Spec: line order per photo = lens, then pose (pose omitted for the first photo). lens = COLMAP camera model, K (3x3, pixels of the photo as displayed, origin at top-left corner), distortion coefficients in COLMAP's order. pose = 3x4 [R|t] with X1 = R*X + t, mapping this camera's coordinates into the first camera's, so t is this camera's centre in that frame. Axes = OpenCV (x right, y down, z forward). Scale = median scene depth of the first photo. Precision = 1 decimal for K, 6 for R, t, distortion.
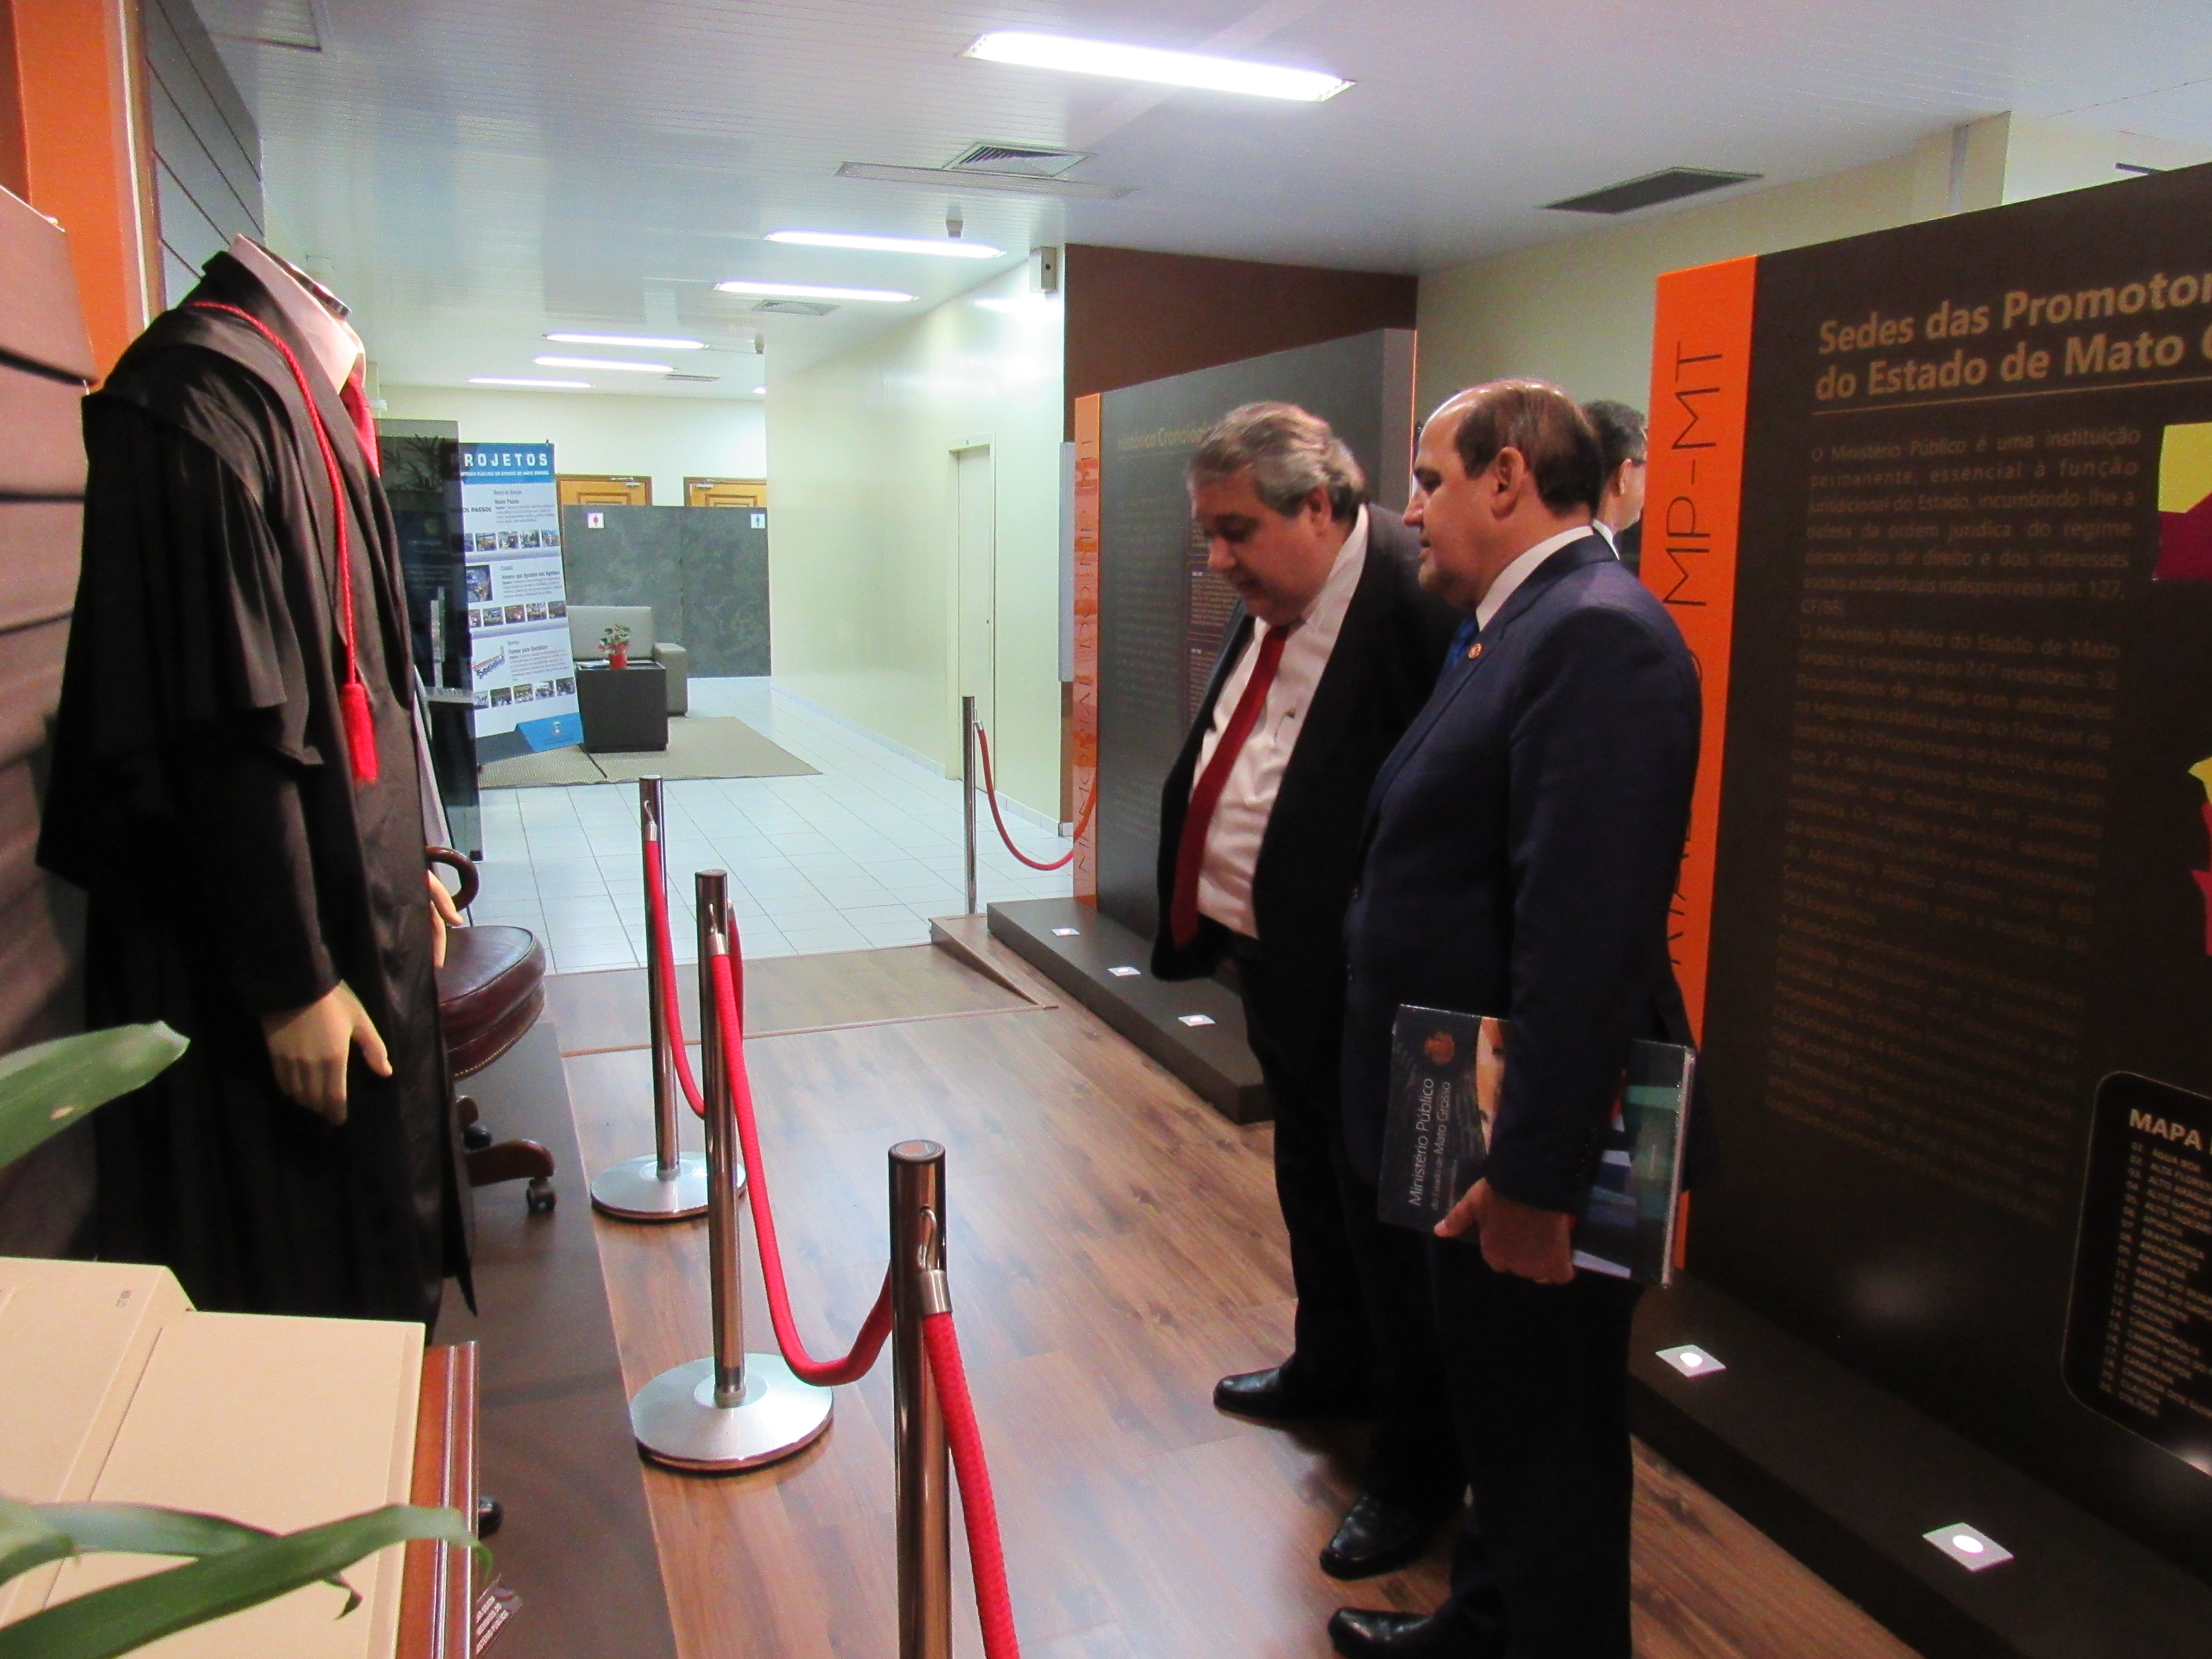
lens RADIAL K [[1624.5, 0, 1106.0], [0, 1624.5, 829.5], [0, 0, 1]] dist [-0.010879, 0.006271]
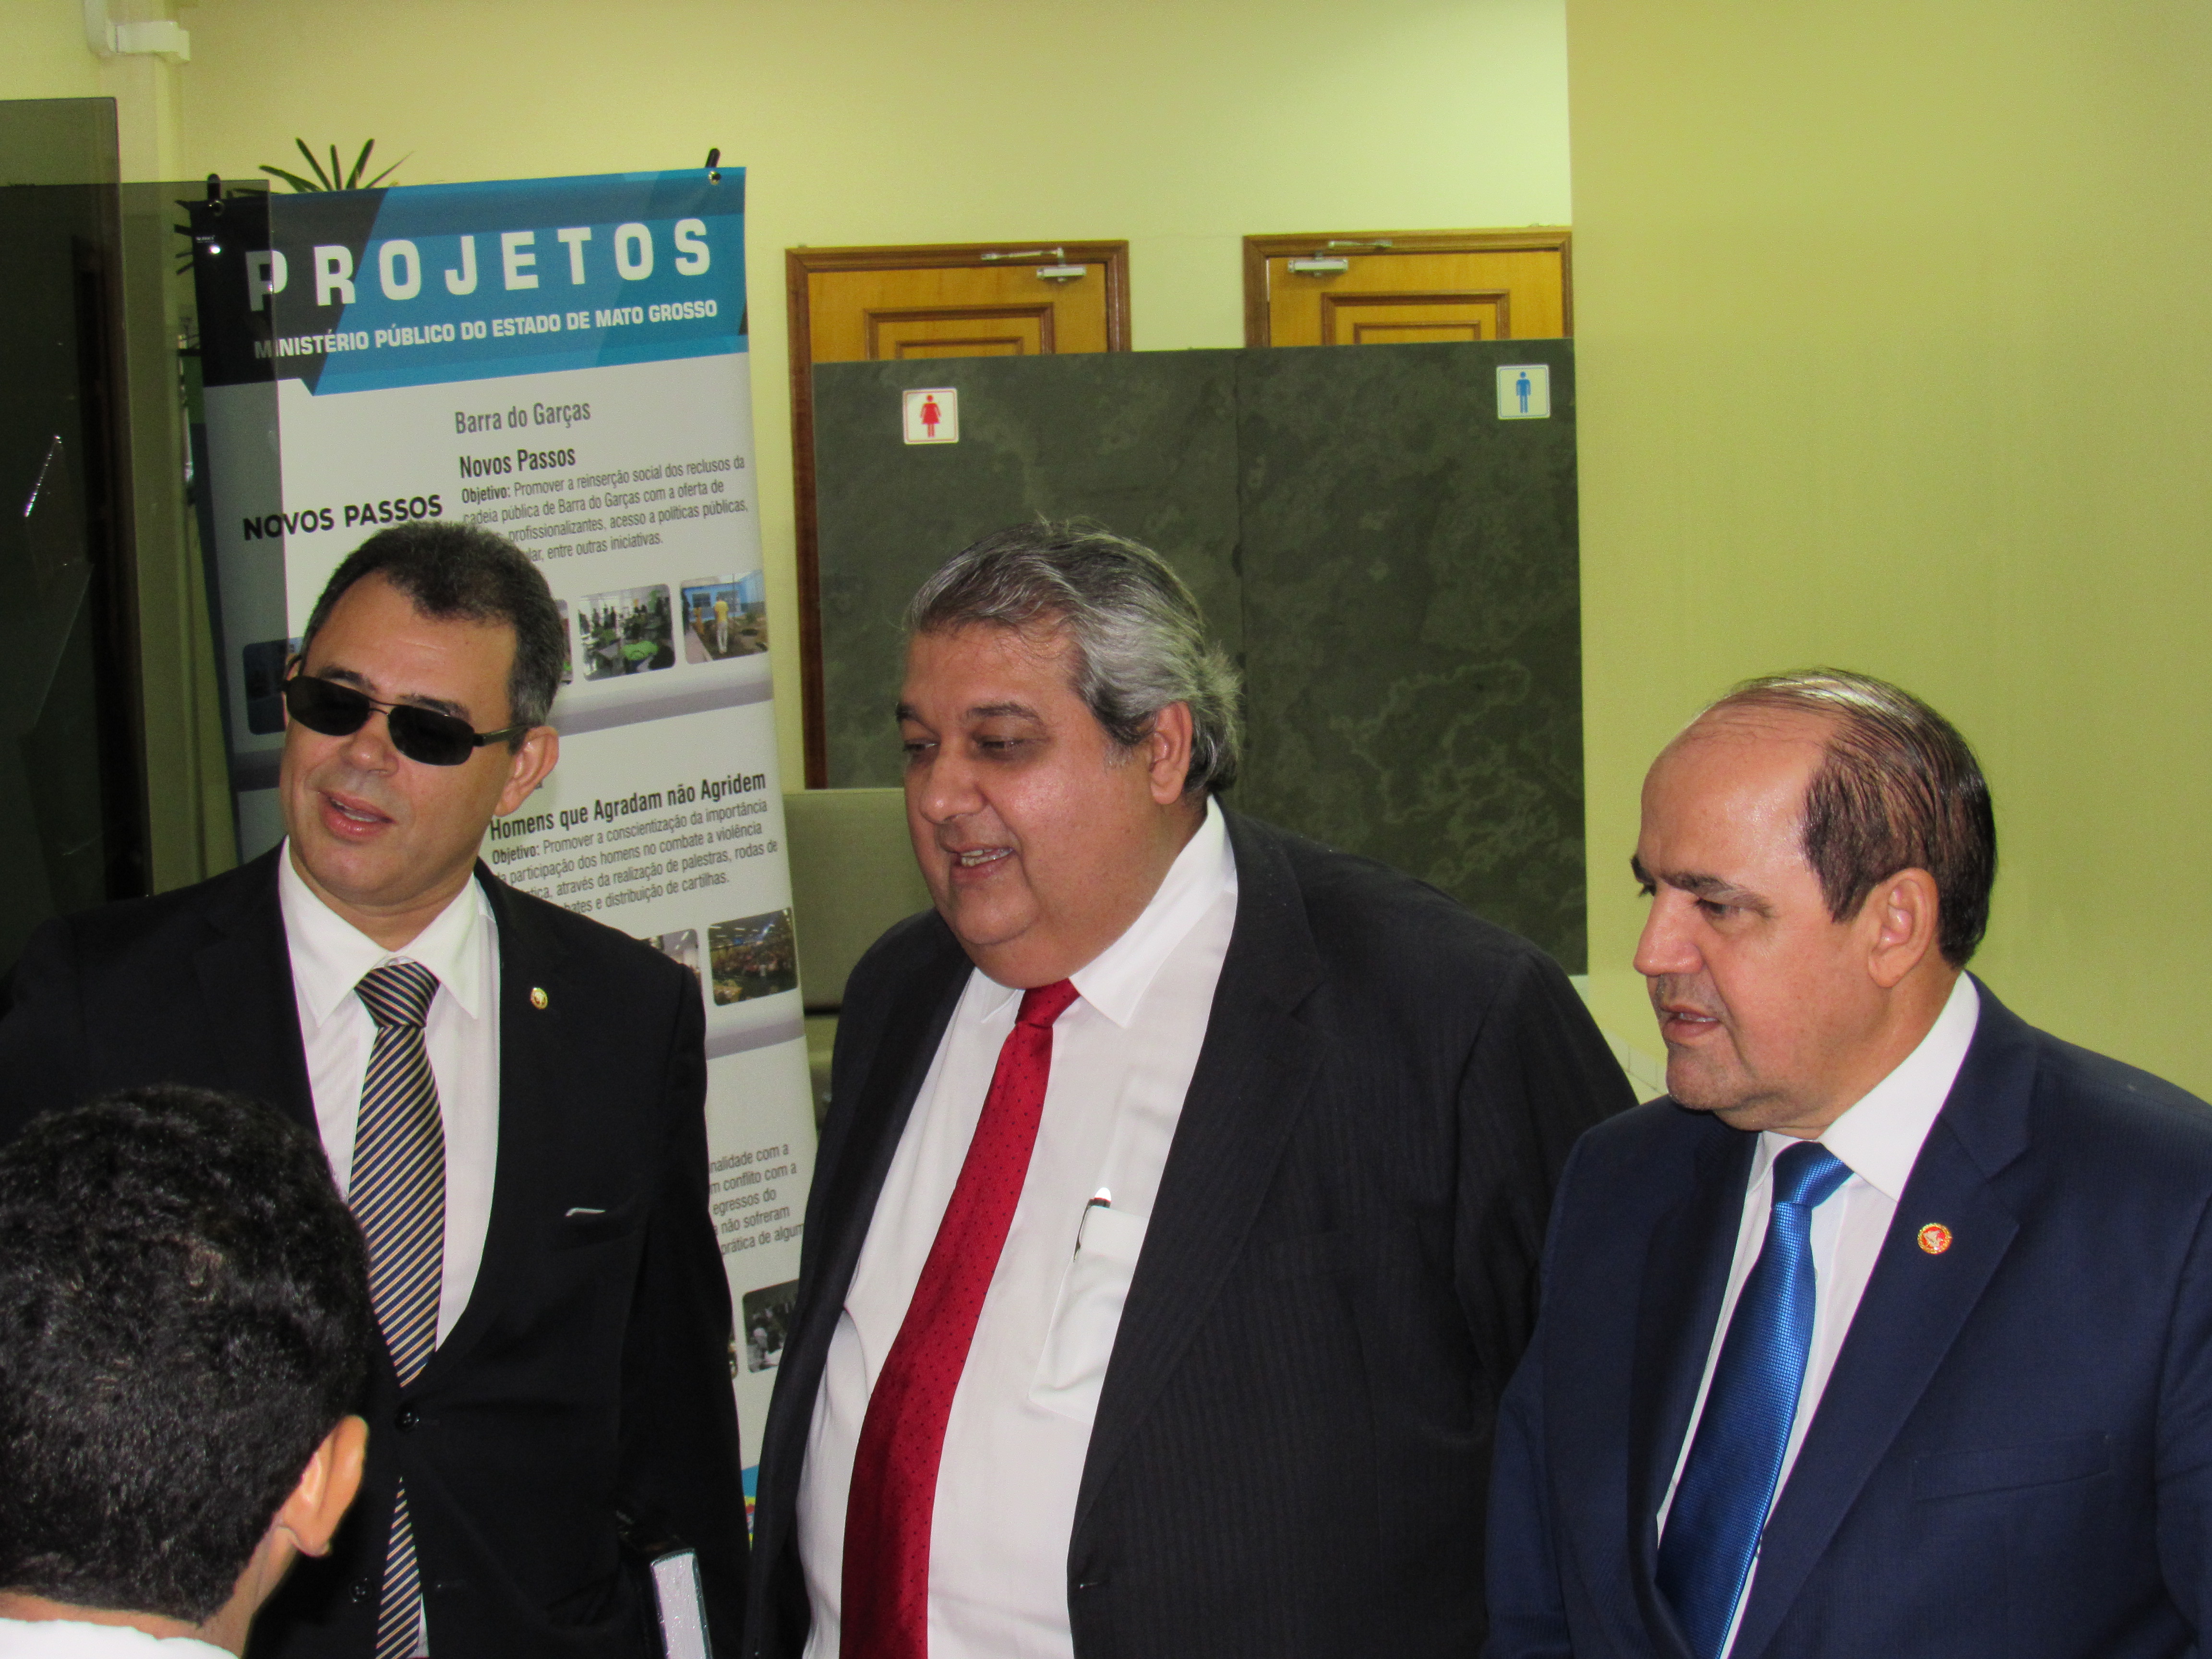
lens RADIAL K [[4713.9, 0, 1106.0], [0, 4713.9, 829.5], [0, 0, 1]] dist [-0.135652, 0.425244]
pose [[0.964852, -0.015957, -0.262310, -0.083229], [-0.003234, 0.997358, -0.072567, -0.065713], [0.262775, 0.070865, 0.962251, 0.262701]]
